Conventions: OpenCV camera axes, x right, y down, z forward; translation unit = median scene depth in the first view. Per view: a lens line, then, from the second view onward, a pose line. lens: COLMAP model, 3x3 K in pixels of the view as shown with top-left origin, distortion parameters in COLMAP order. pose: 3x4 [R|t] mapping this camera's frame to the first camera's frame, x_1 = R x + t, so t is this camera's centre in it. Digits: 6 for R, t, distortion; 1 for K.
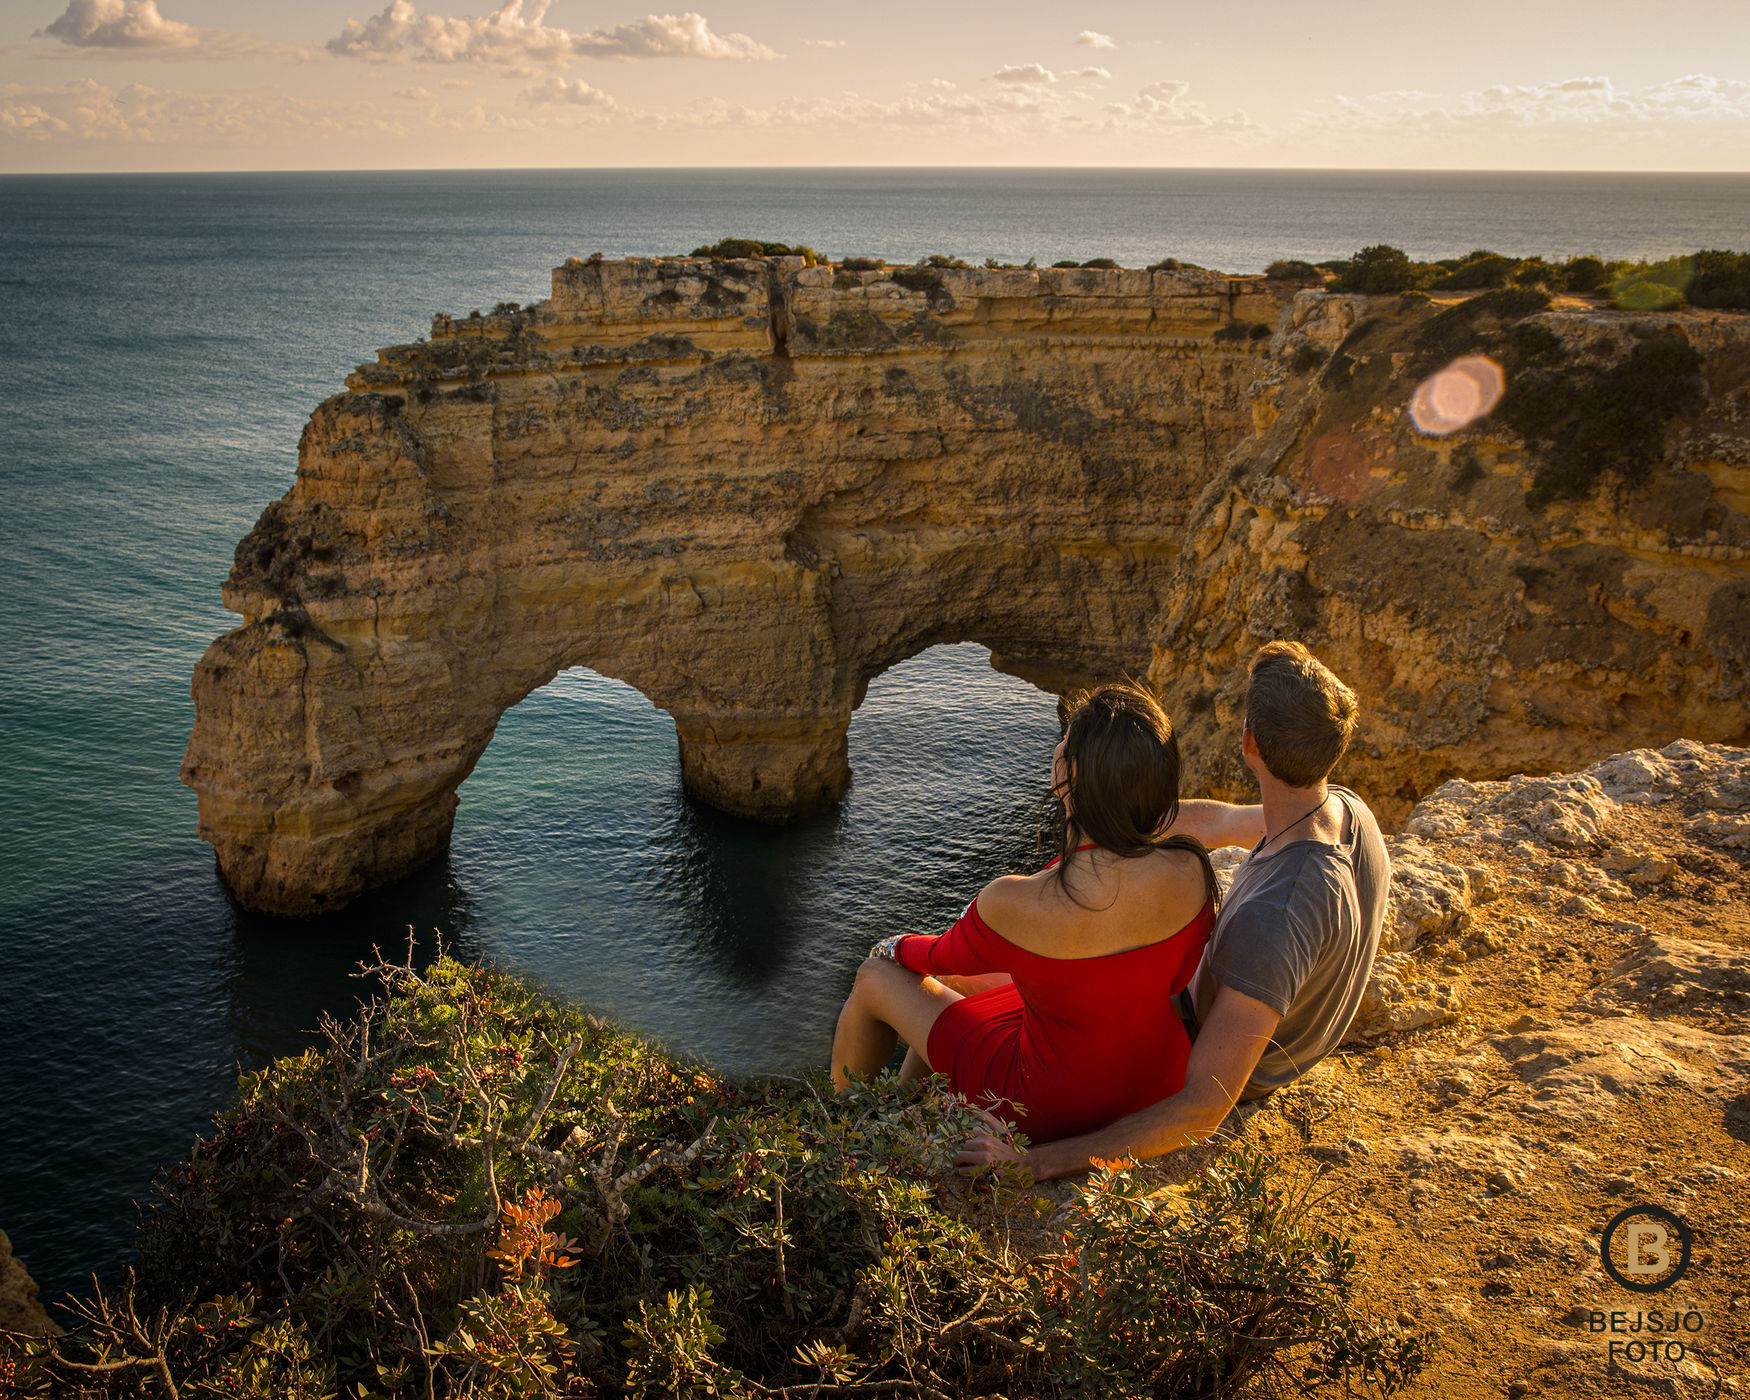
lens RADIAL K [[1794.9, 0, 844.1], [0, 1794.9, 767.5], [0, 0, 1]] dist [-0.082498, 0.026285]
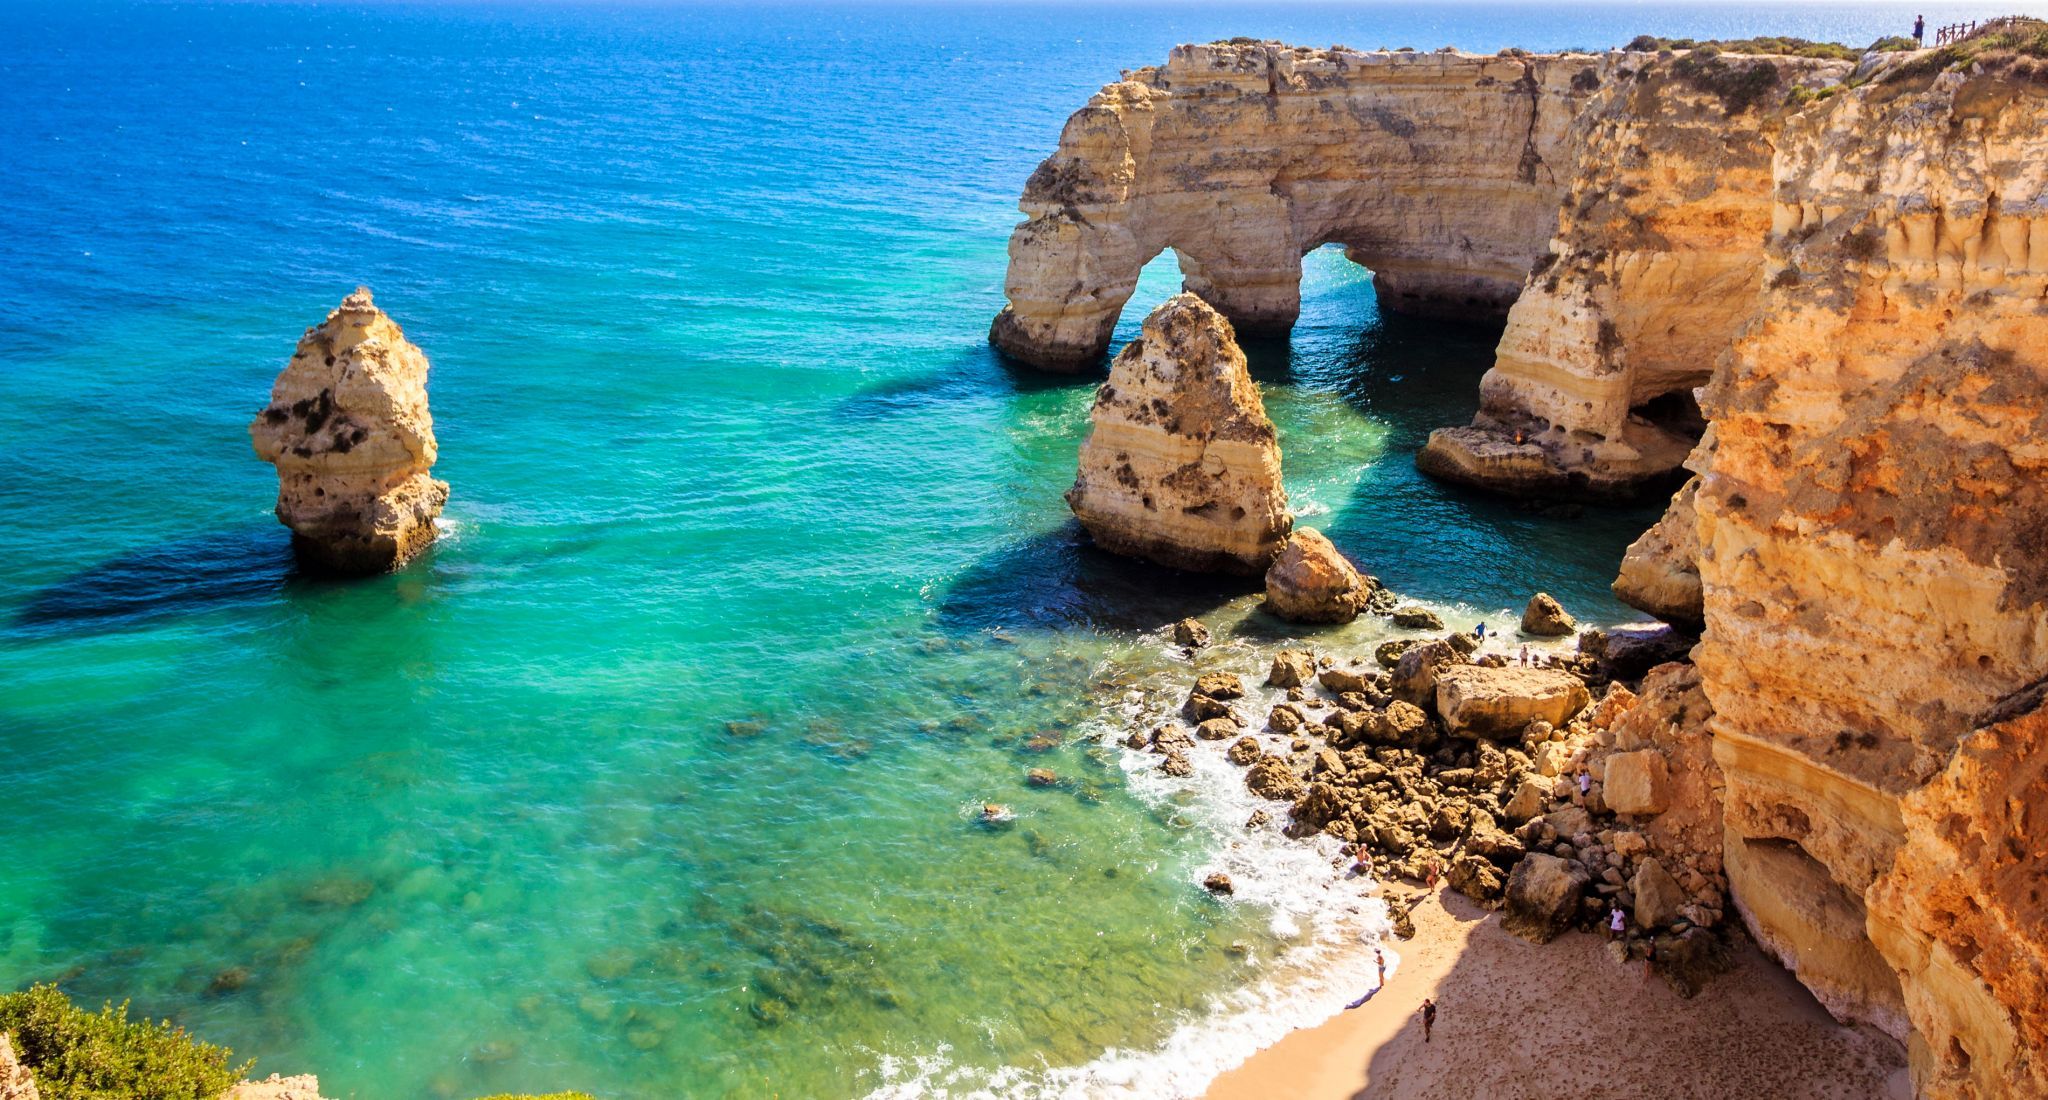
lens RADIAL K [[1526.7, 0, 990.4], [0, 1526.7, 243.0], [0, 0, 1]] dist [-0.000533, -0.000466]
pose [[0.996499, -0.006212, 0.083375, -0.505731], [0.019702, 0.986598, -0.161975, 0.215939], [-0.081251, 0.163051, 0.983266, -0.662907]]
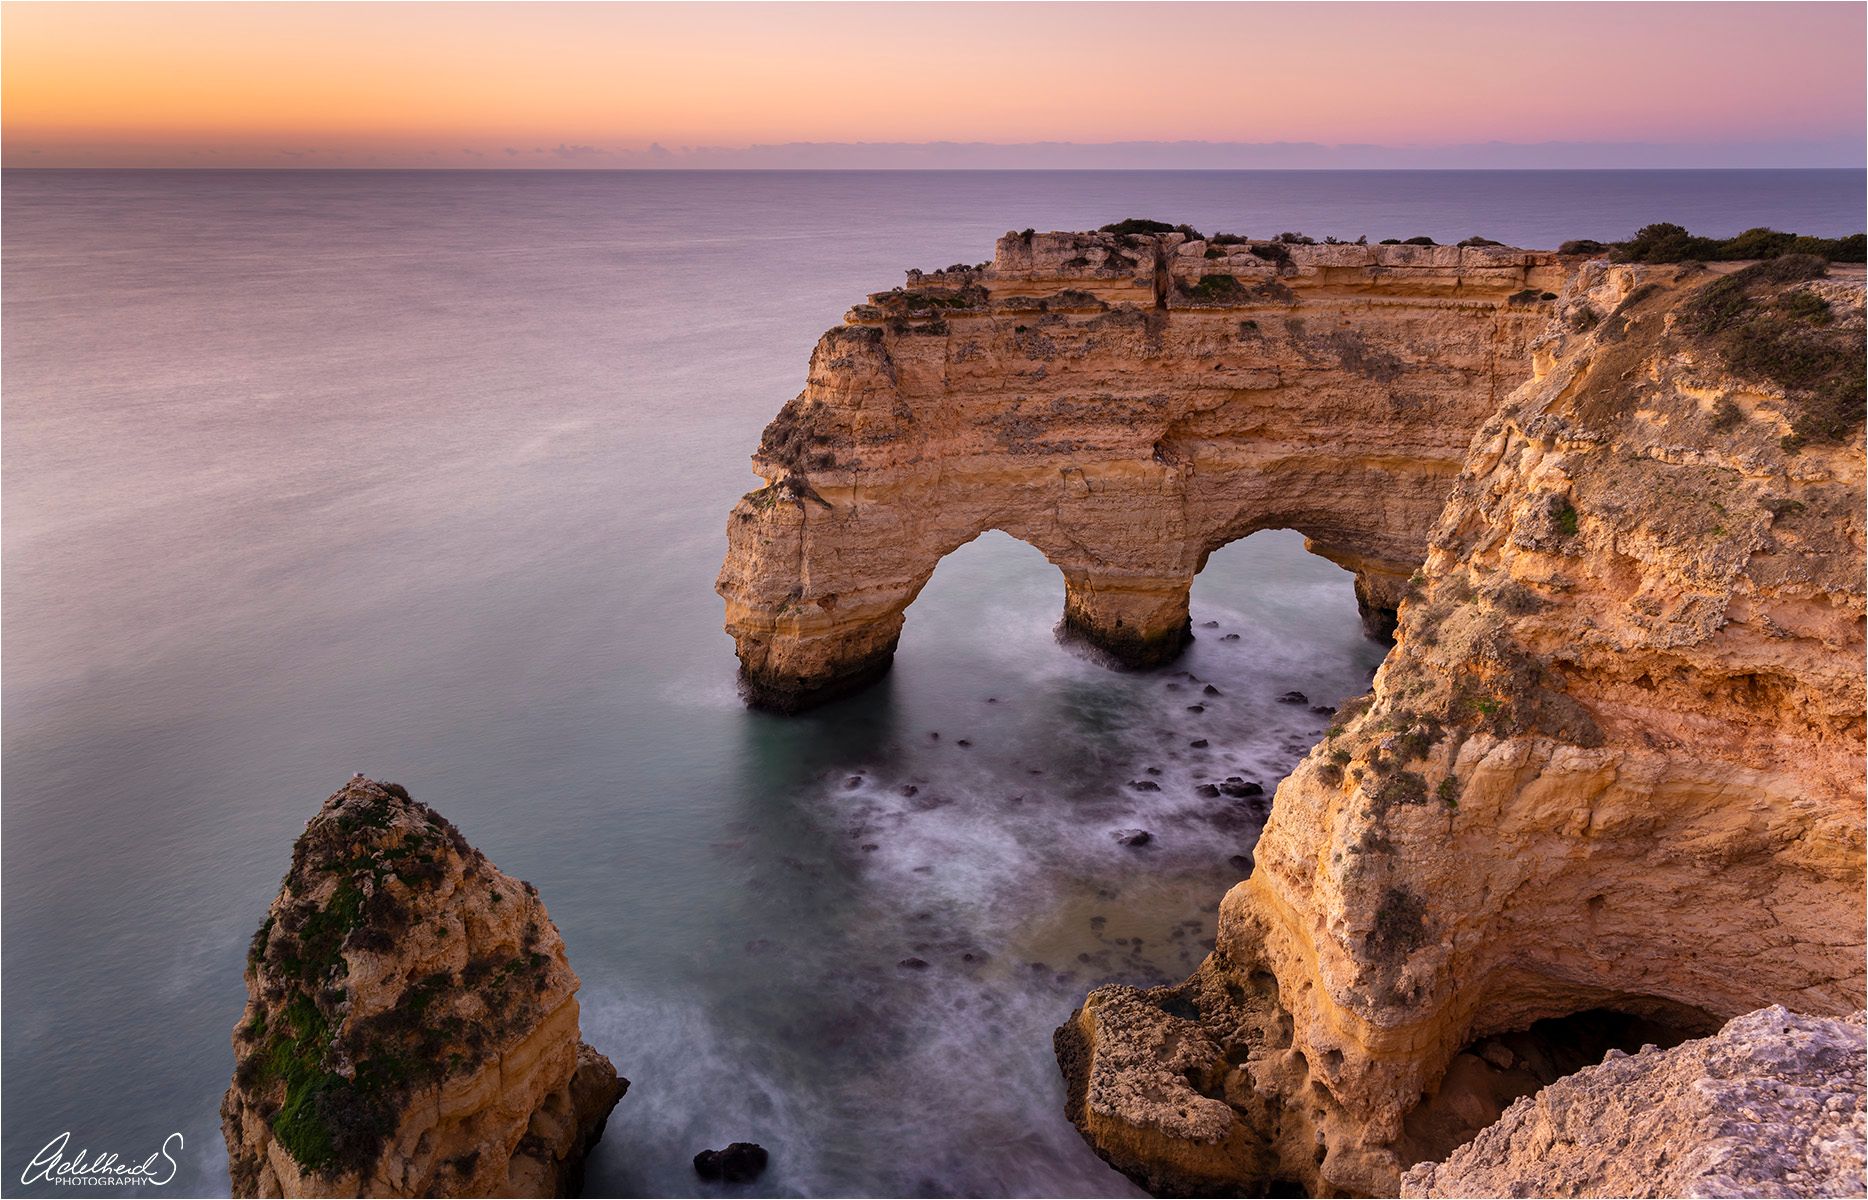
lens RADIAL K [[1255.4, 0, 928.4], [0, 1255.4, 628.3], [0, 0, 1]] dist [0.004832, 0.000927]
pose [[0.974948, 0.078456, -0.208137, 0.009756], [-0.073472, 0.996797, 0.031582, -0.007045], [0.209948, -0.015498, 0.977590, 0.035000]]
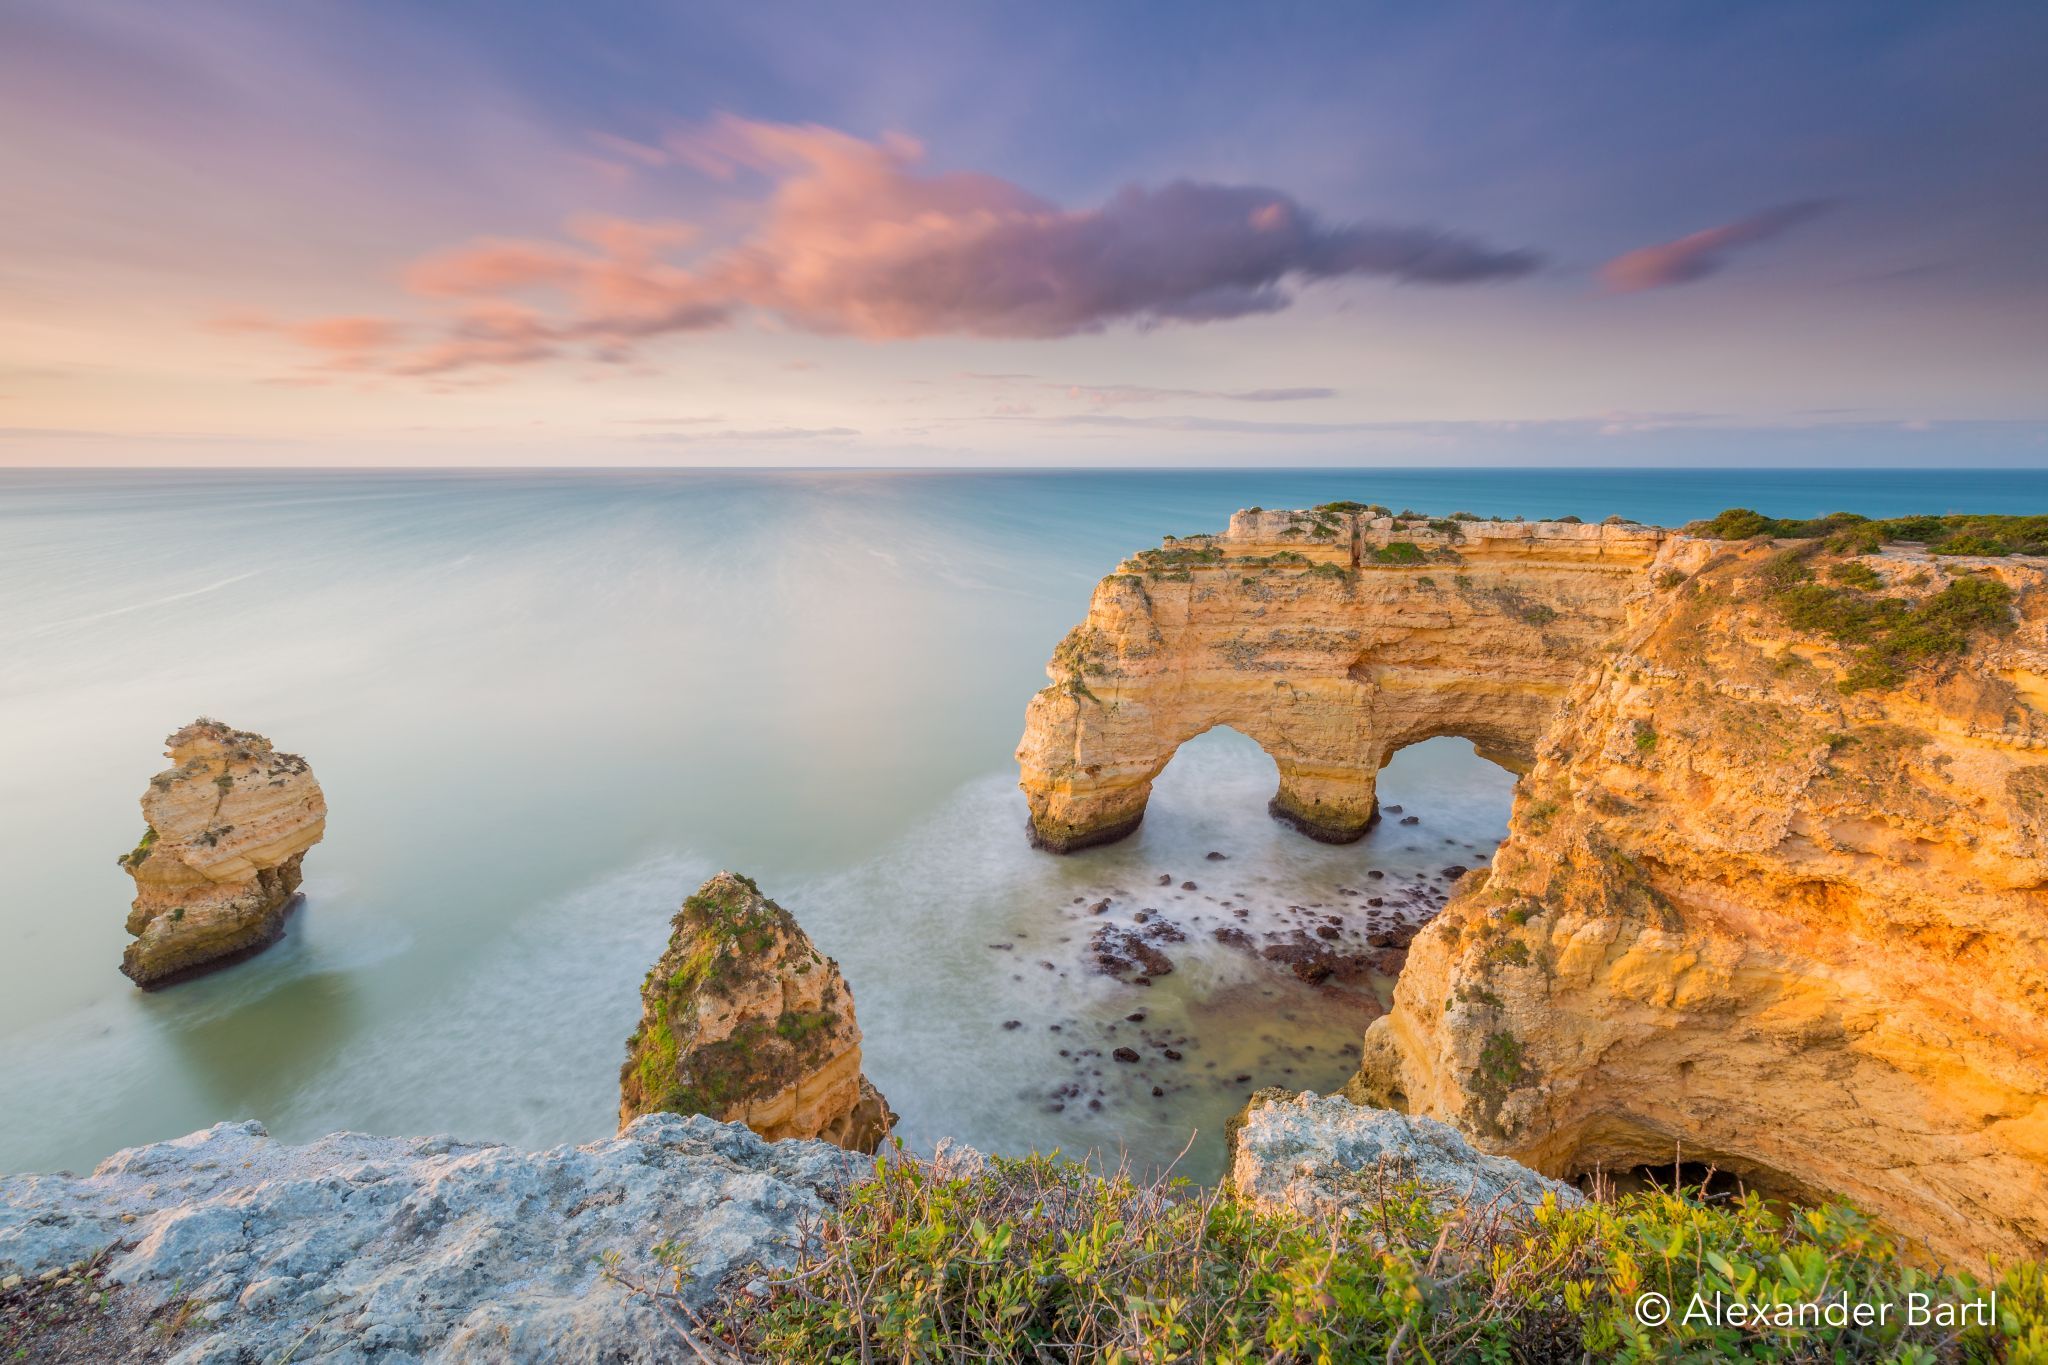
lens RADIAL K [[912.5, 0, 1024.0], [0, 912.5, 682.5], [0, 0, 1]] dist [-0.003857, -0.000238]
pose [[0.908795, 0.096200, -0.406001, 0.045543], [-0.133798, 0.988862, -0.065189, -0.010673], [0.395208, 0.113565, 0.911545, 0.046678]]
